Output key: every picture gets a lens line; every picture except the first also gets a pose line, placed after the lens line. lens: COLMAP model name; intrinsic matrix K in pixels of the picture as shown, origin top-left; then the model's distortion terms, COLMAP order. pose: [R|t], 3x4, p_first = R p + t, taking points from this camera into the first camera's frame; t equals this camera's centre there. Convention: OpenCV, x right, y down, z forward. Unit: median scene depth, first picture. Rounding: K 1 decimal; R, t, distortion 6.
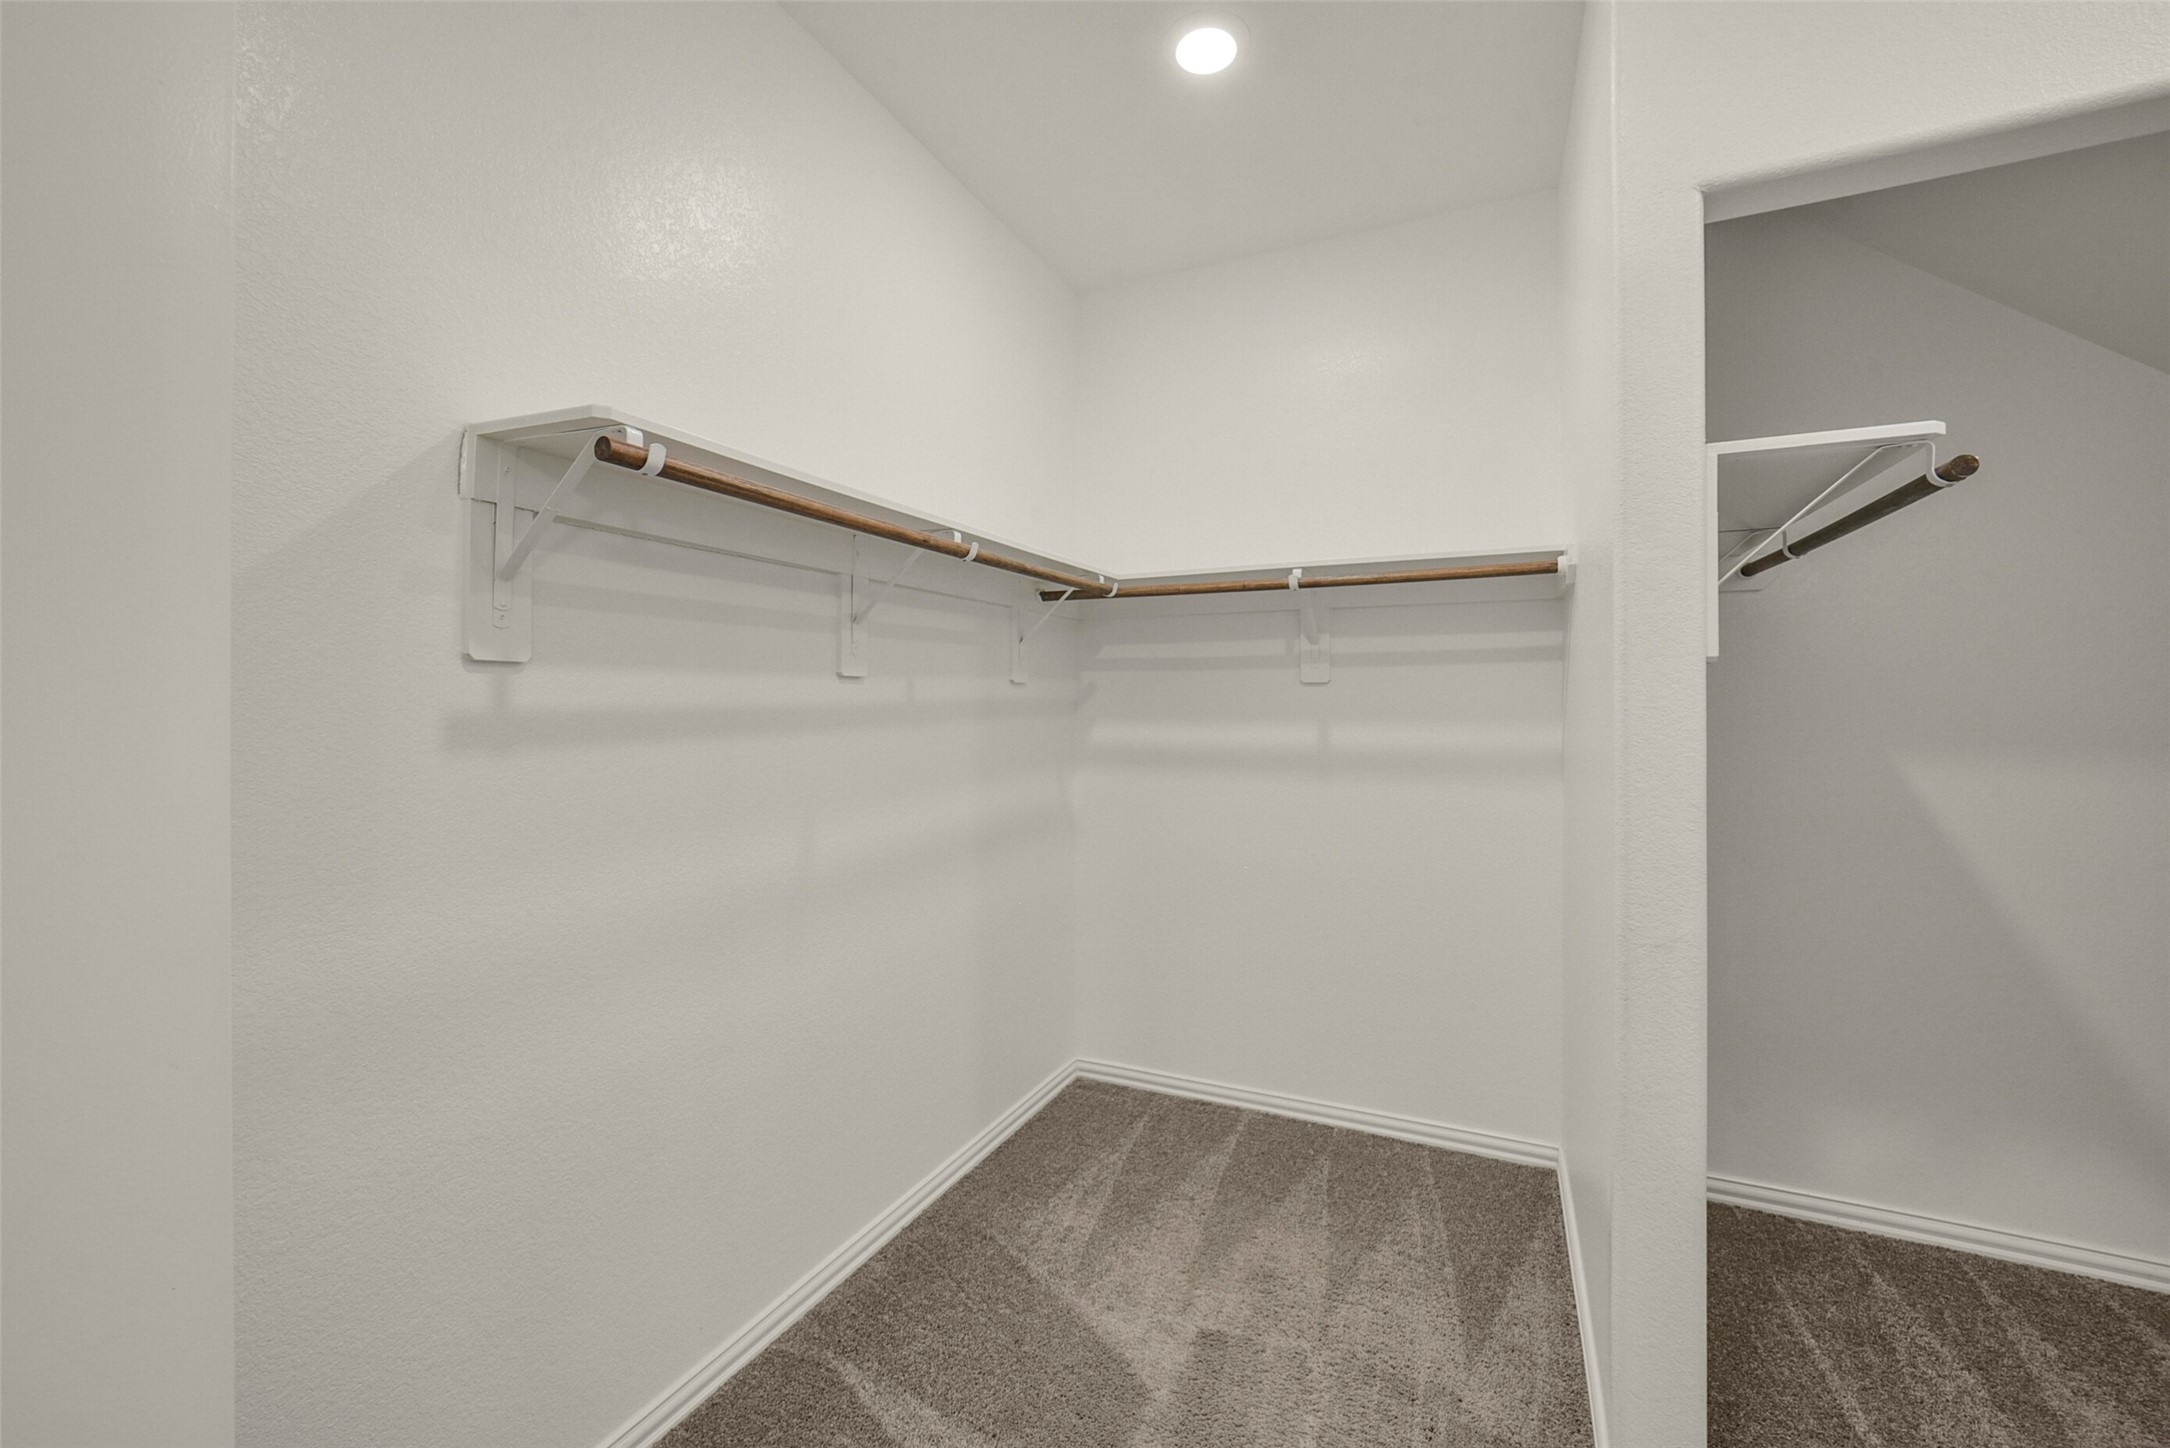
lens RADIAL K [[857.5, 0, 1098.2], [0, 857.5, 707.2], [0, 0, 1]] dist [-0.022159, 0.006909]
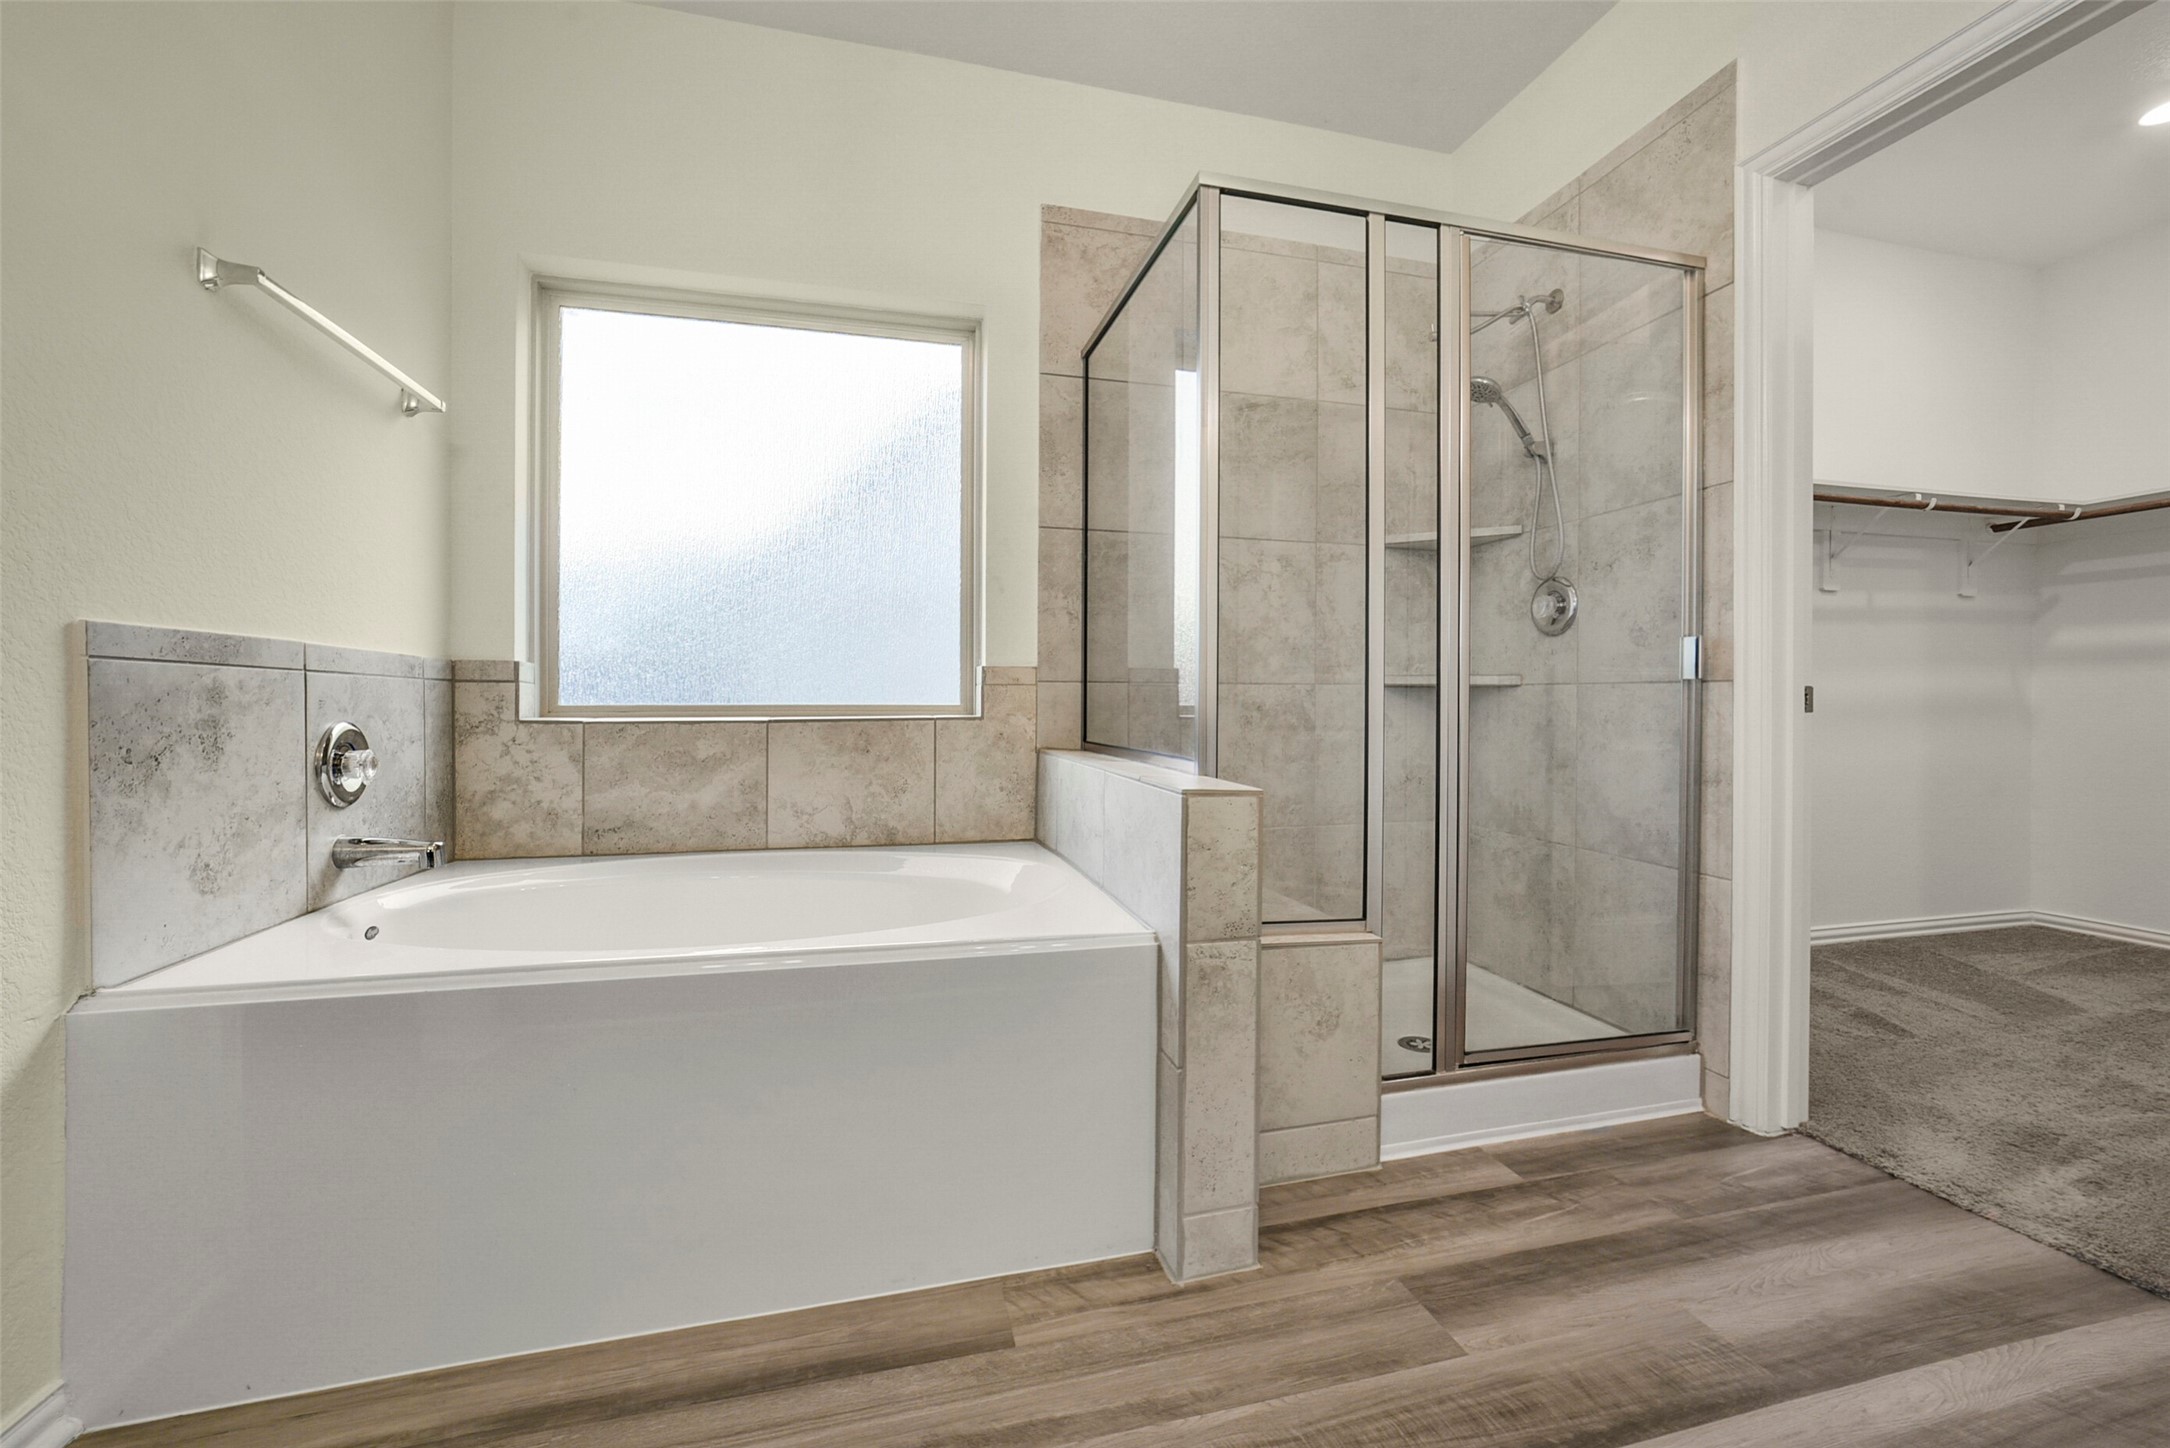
lens RADIAL K [[857.5, 0, 1087.9], [0, 857.5, 703.4], [0, 0, 1]] dist [-0.022159, 0.006909]
pose [[0.630914, 0.000057, -0.775853, 0.063759], [-0.001815, 0.999997, -0.001403, 0.146988], [0.775850, 0.002294, 0.630913, -0.909553]]
